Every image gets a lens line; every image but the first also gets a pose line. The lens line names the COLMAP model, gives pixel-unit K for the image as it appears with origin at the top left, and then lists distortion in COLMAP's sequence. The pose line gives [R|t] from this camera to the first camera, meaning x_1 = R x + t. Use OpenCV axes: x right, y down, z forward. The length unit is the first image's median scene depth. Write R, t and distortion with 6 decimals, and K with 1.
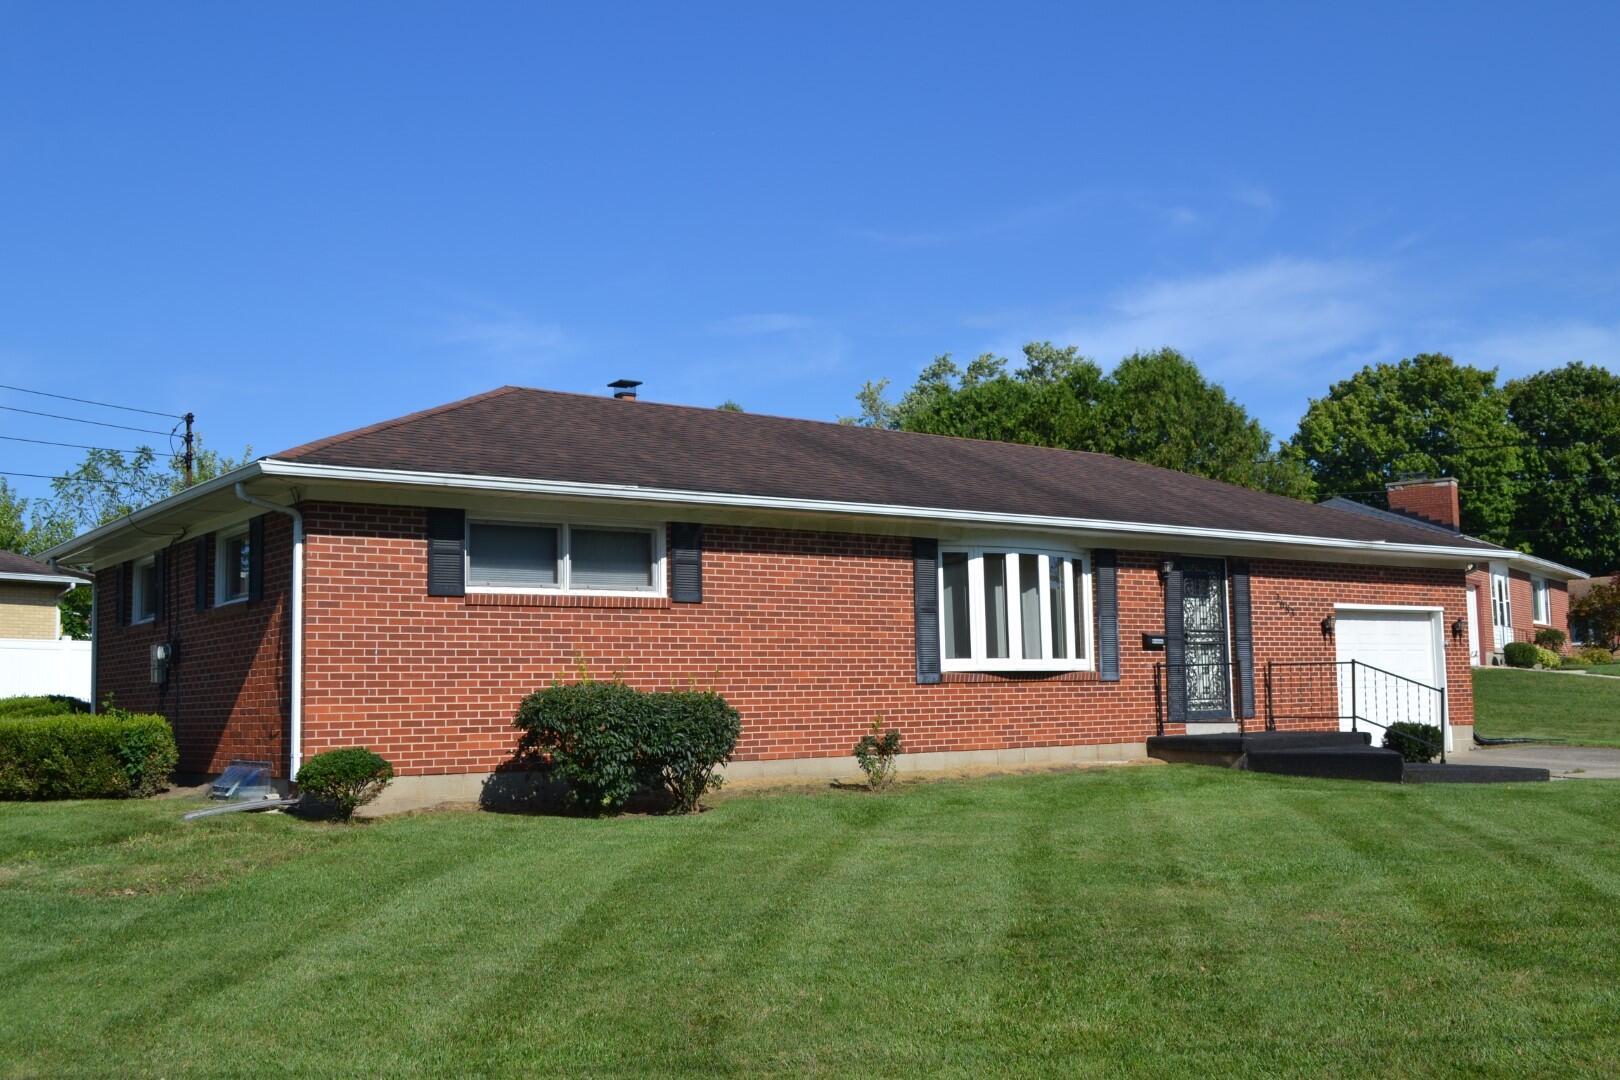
lens RADIAL K [[1566.1, 0, 817.0], [0, 1566.1, 543.6], [0, 0, 1]] dist [-0.058089, 0.000000]
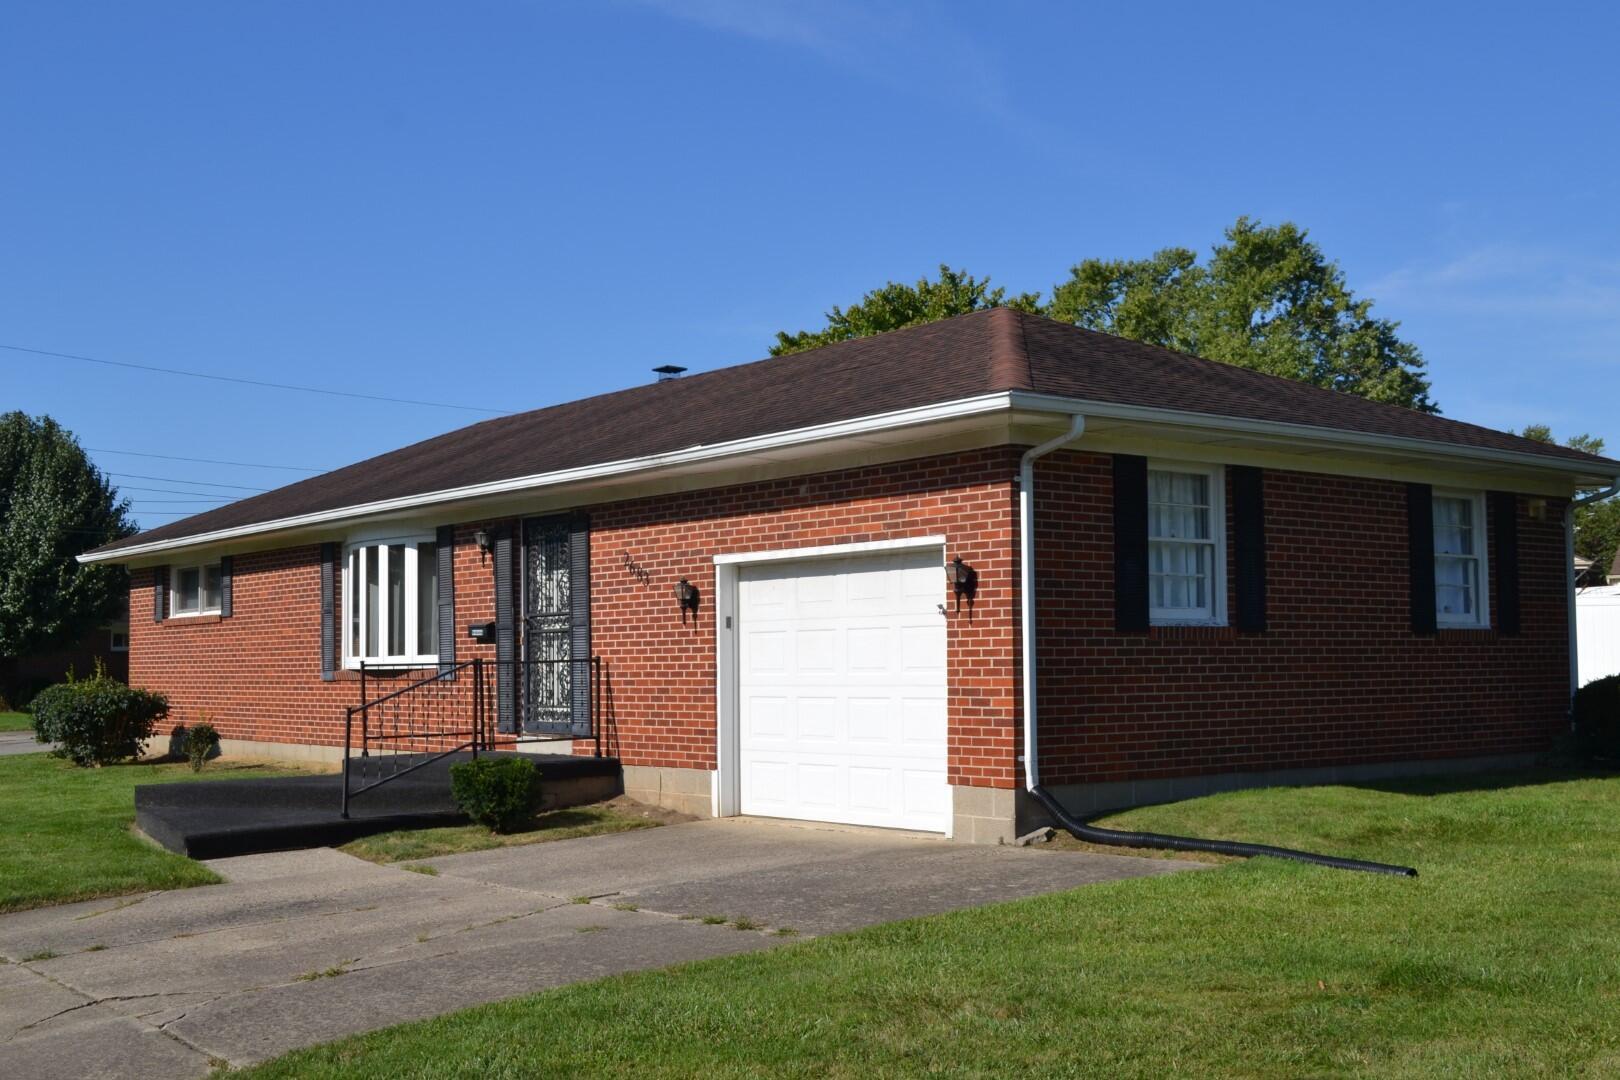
lens RADIAL K [[1849.8, 0, 814.1], [0, 1849.8, 547.7], [0, 0, 1]] dist [-0.013957, 0.000000]
pose [[0.036167, -0.040574, -0.998522, 1.262776], [0.115174, 0.992687, -0.036166, 0.078920], [0.992687, -0.113696, 0.040575, 1.219766]]
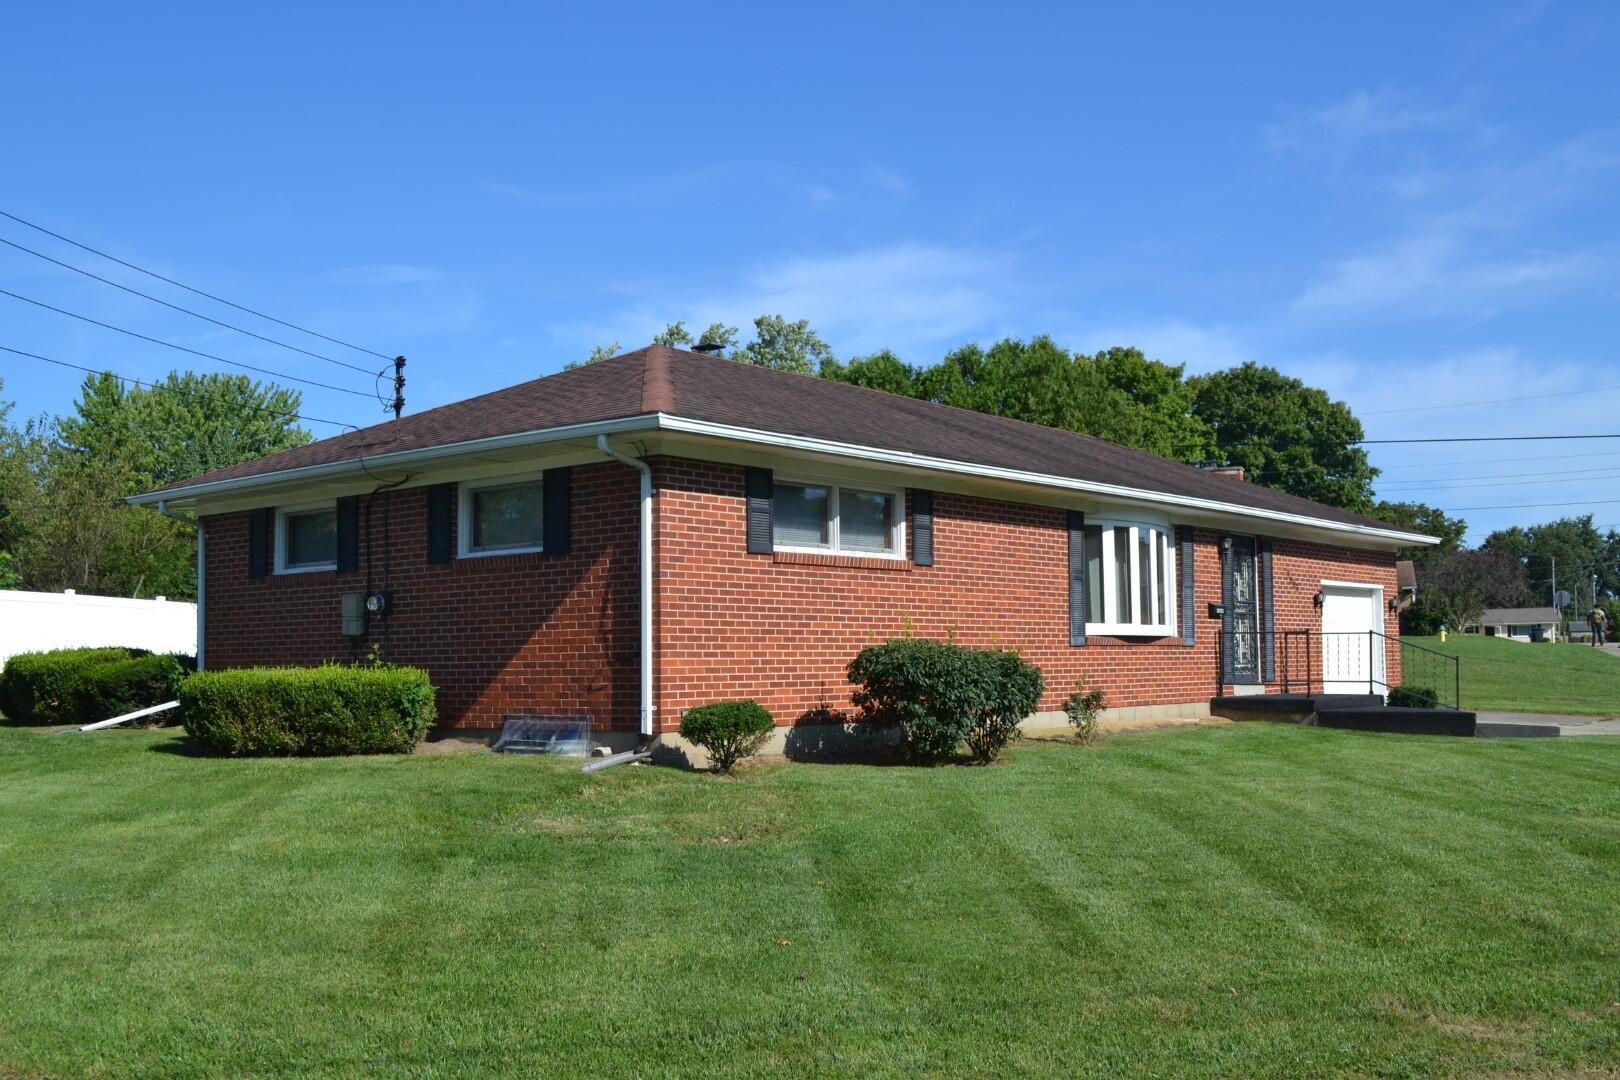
lens RADIAL K [[1566.1, 0, 808.2], [0, 1566.1, 549.7], [0, 0, 1]] dist [-0.058089, 0.000000]
pose [[0.973687, 0.027653, 0.226204, -0.336933], [-0.033320, 0.999218, 0.021273, 0.006277], [-0.225439, -0.028250, 0.973848, -0.004374]]
